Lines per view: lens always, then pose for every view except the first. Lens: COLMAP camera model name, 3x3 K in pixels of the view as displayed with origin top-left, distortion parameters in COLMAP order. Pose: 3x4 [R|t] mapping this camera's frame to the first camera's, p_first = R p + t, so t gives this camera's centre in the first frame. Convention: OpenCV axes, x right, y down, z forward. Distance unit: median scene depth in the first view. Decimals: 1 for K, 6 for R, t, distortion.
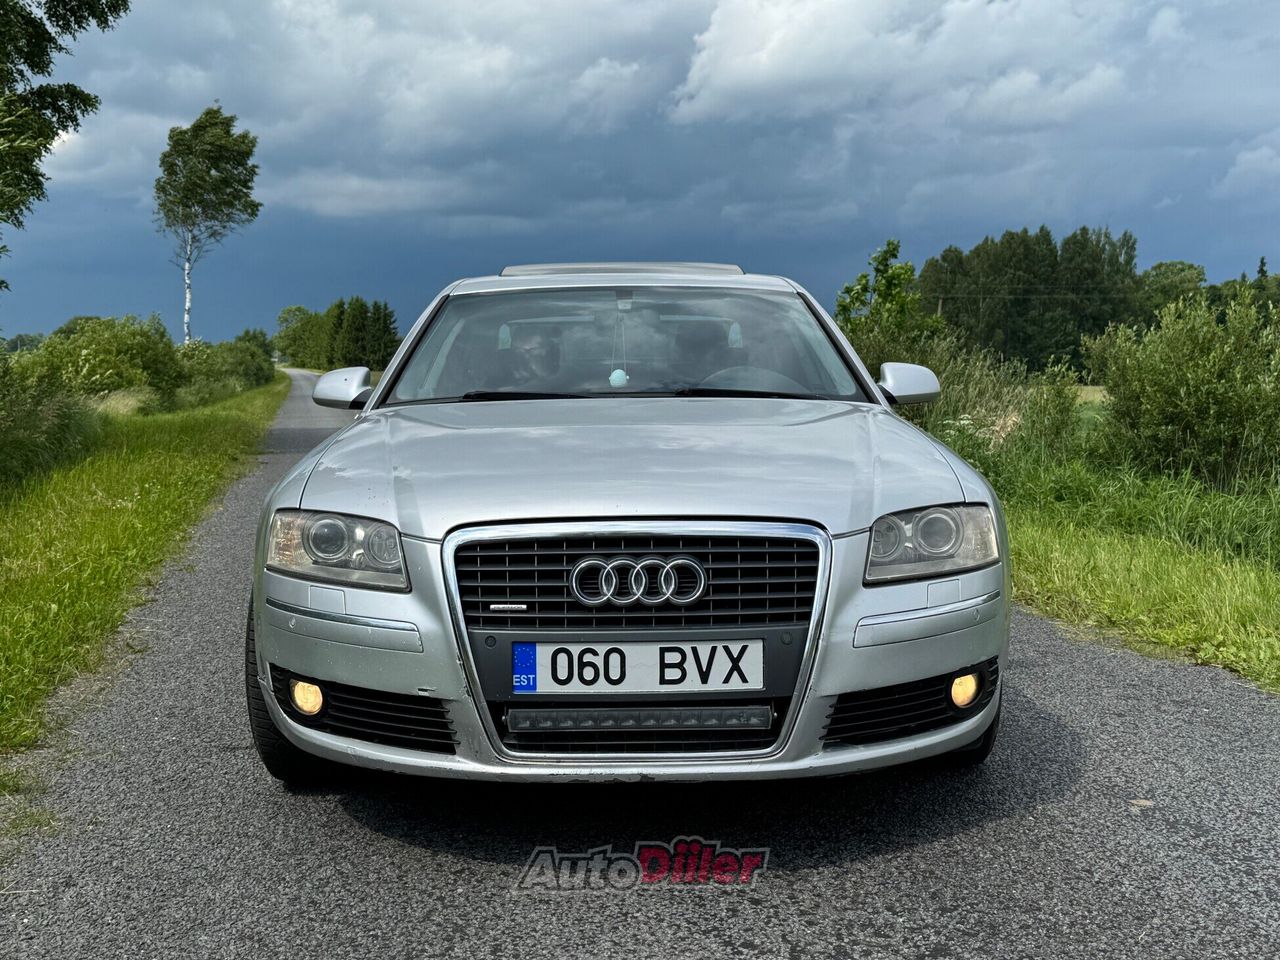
lens RADIAL K [[1462.7, 0, 640.0], [0, 1462.7, 480.0], [0, 0, 1]] dist [0.250406, -0.480433]
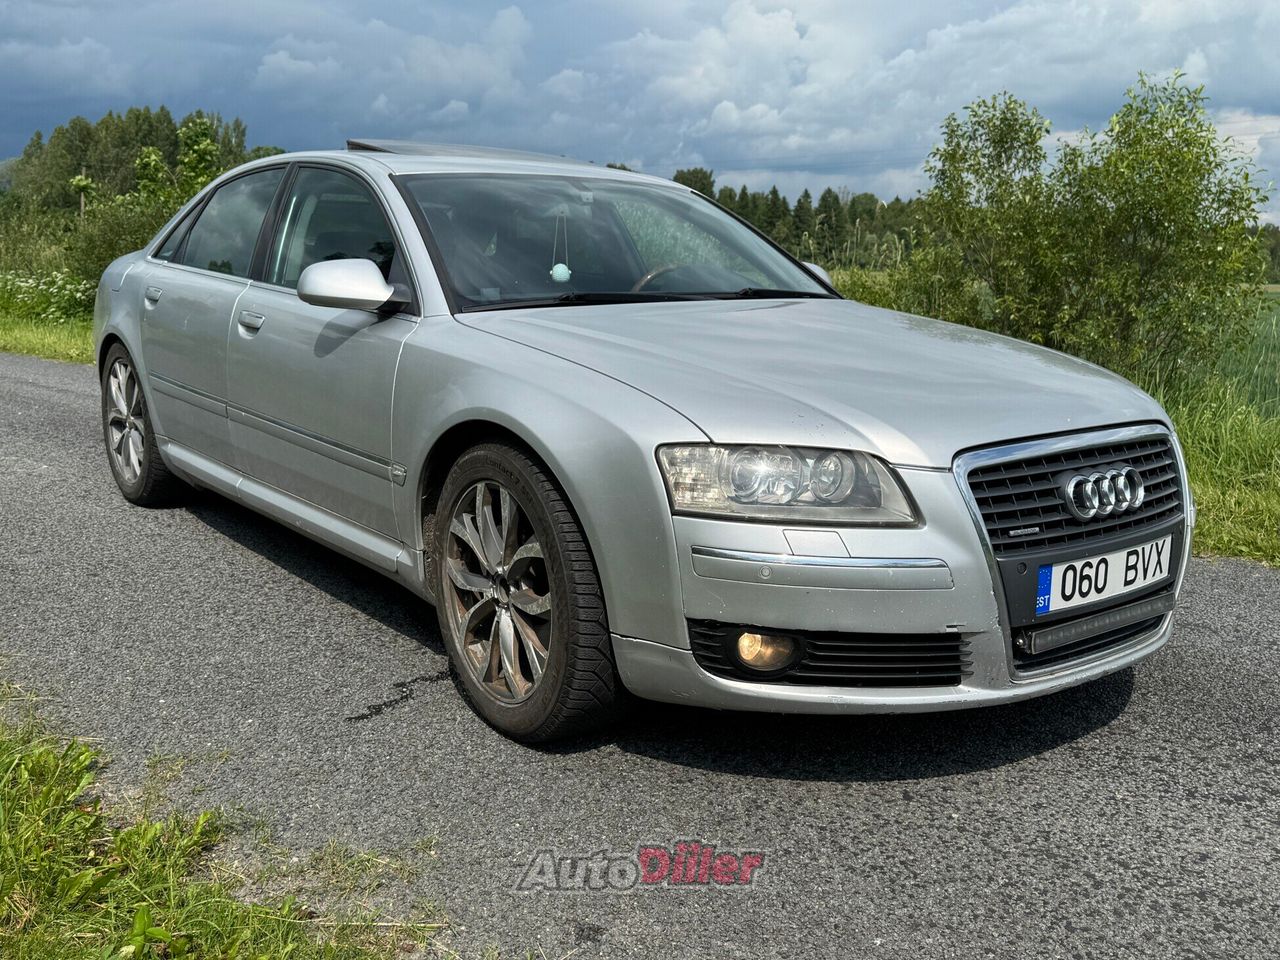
lens RADIAL K [[1220.6, 0, 639.2], [0, 1220.6, 413.3], [0, 0, 1]] dist [0.008654, 0.003907]
pose [[0.800412, -0.061674, 0.596270, -0.774805], [0.018994, 0.996803, 0.077606, -0.059919], [-0.599150, -0.050791, 0.799024, 0.502500]]
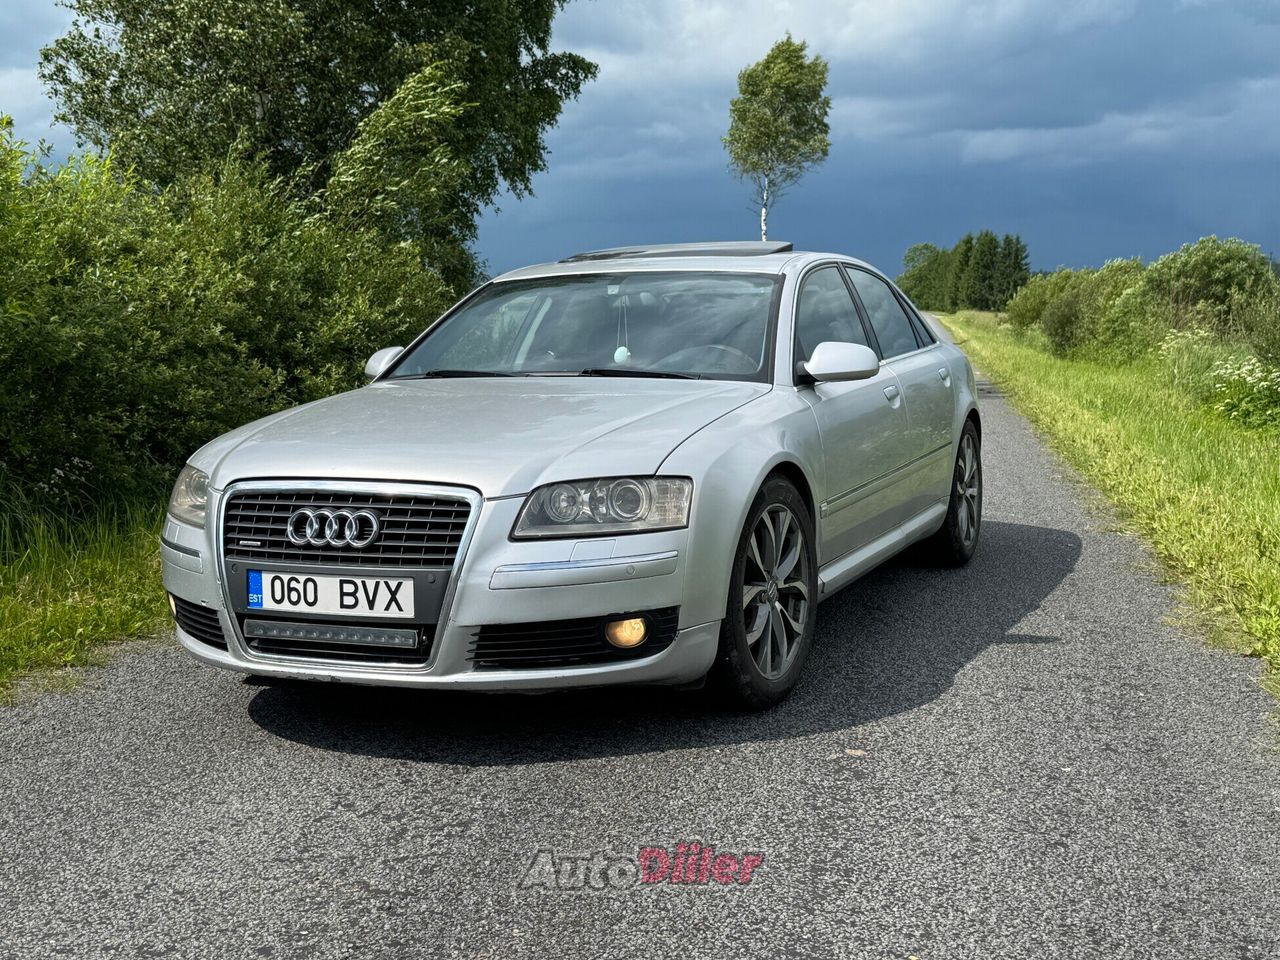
lens RADIAL K [[1613.2, 0, 640.0], [0, 1613.2, 480.0], [0, 0, 1]] dist [0.132010, -0.002942]
pose [[0.915553, 0.034246, -0.400737, 0.807588], [-0.022228, 0.999154, 0.034601, -0.027723], [0.401583, -0.022771, 0.915540, -0.190593]]
